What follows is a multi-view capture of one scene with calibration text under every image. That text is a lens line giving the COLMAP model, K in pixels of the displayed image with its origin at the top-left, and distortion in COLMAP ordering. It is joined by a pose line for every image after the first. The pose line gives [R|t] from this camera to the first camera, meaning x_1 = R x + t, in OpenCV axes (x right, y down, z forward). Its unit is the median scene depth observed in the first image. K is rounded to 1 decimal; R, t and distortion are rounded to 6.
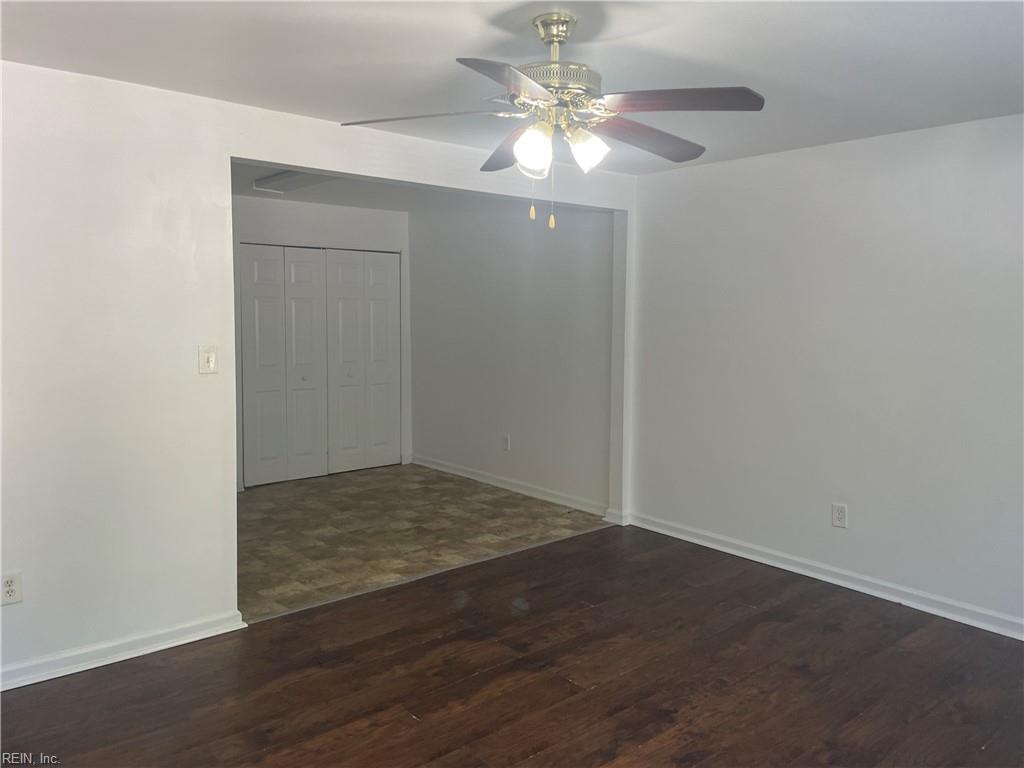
lens RADIAL K [[770.6, 0, 520.4], [0, 770.6, 381.9], [0, 0, 1]] dist [0.037309, -0.029366]
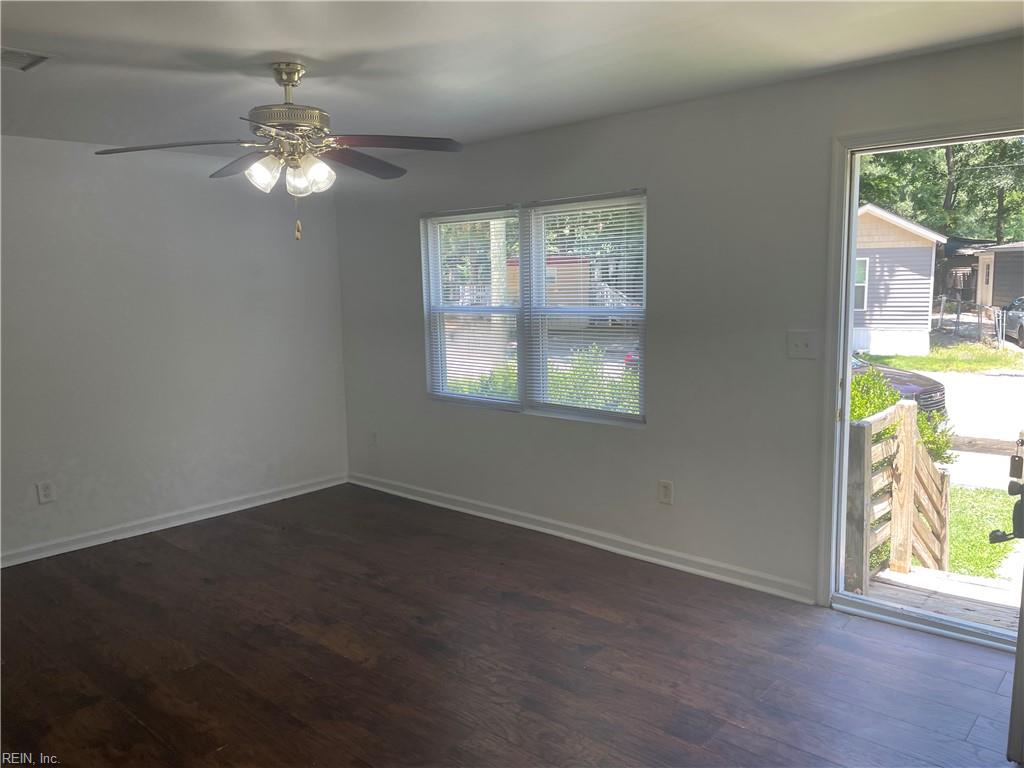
lens RADIAL K [[770.6, 0, 513.5], [0, 770.6, 384.2], [0, 0, 1]] dist [0.037309, -0.029366]
pose [[-0.129041, -0.145978, 0.980836, -0.651628], [0.108201, 0.981127, 0.160256, -0.069472], [-0.985719, 0.126807, -0.110811, 0.440429]]
